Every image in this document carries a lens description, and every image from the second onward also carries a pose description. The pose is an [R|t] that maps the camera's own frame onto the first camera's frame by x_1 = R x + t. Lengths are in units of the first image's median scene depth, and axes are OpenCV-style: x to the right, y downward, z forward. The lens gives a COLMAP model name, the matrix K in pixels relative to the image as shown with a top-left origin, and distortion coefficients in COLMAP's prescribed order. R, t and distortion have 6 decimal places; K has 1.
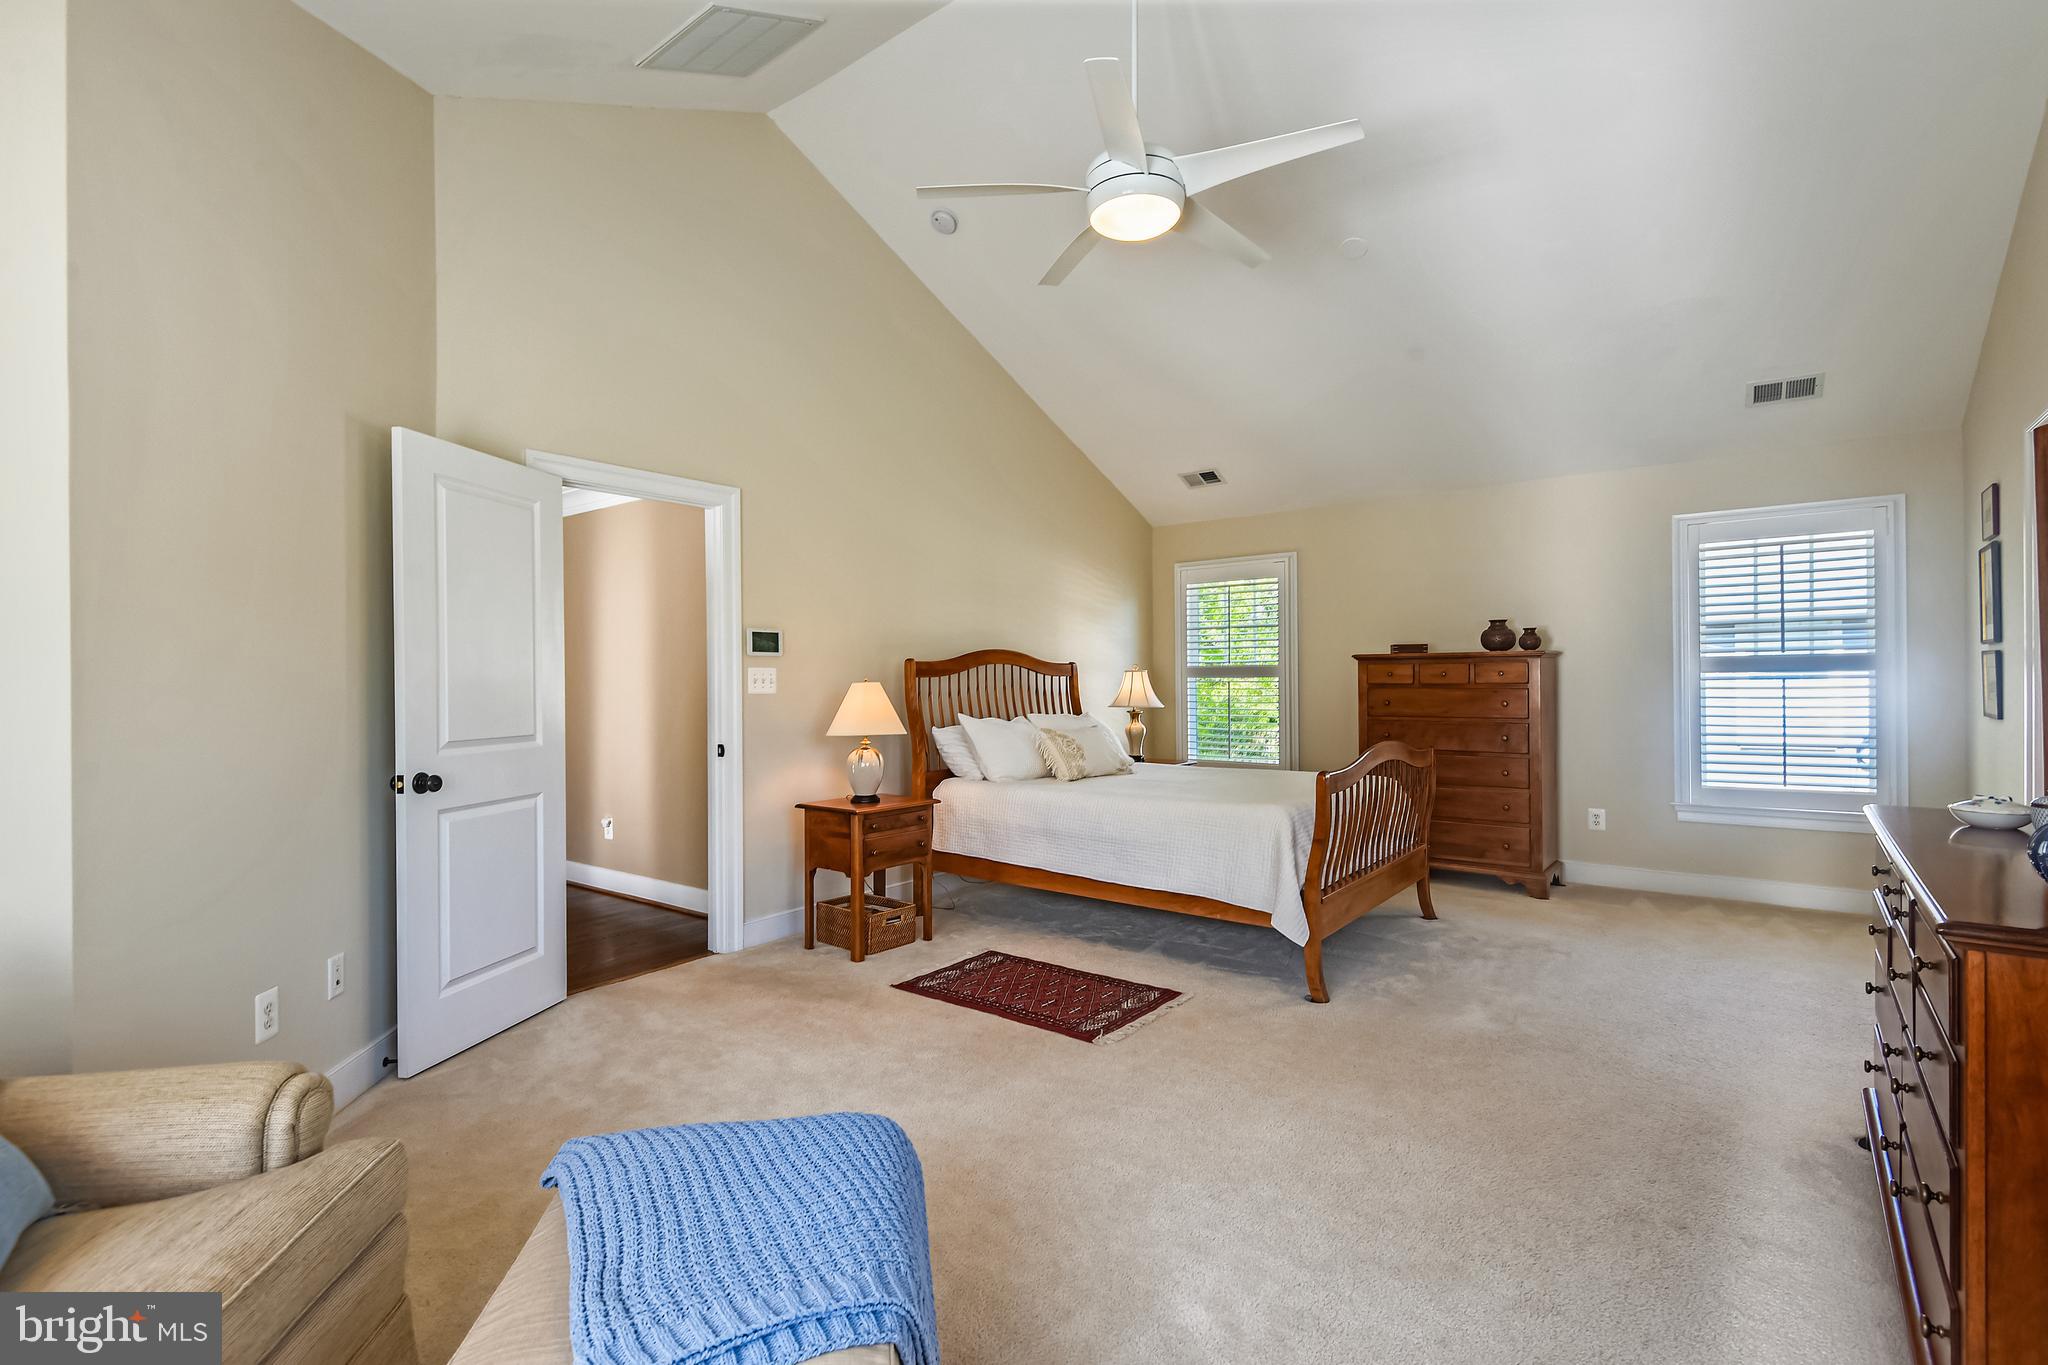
lens RADIAL K [[953.3, 0, 1024.0], [0, 953.3, 682.5], [0, 0, 1]] dist [0.003228, -0.000154]
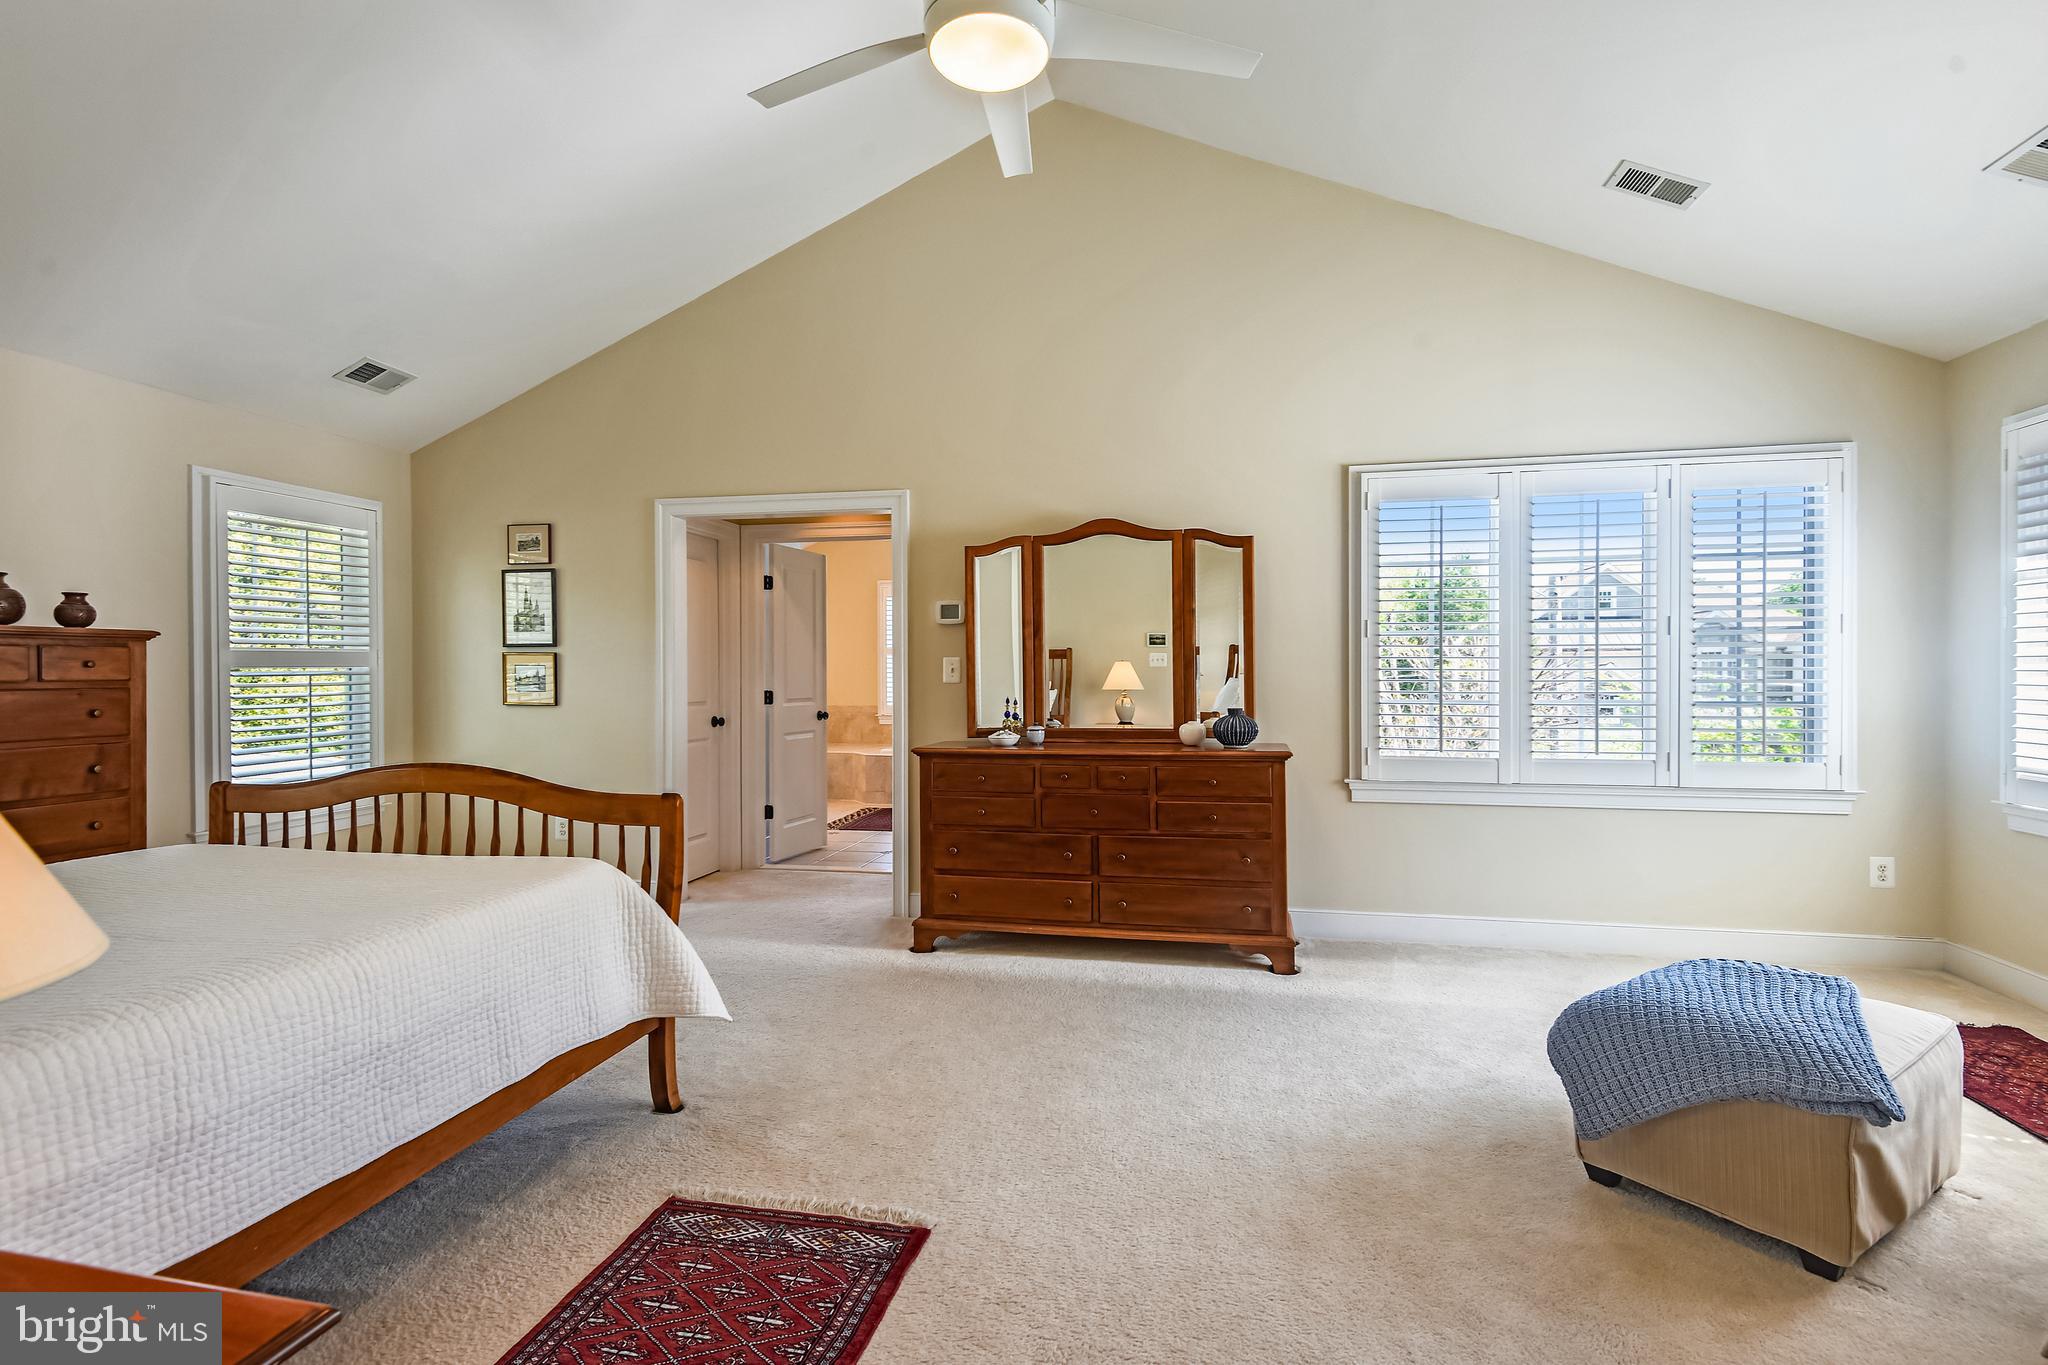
lens RADIAL K [[953.3, 0, 1024.0], [0, 953.3, 682.5], [0, 0, 1]] dist [0.003228, -0.000154]
pose [[-0.434807, 0.000069, 0.900524, -0.428192], [0.009517, 0.999945, 0.004518, 0.007202], [-0.900473, 0.010535, -0.434784, 0.985378]]
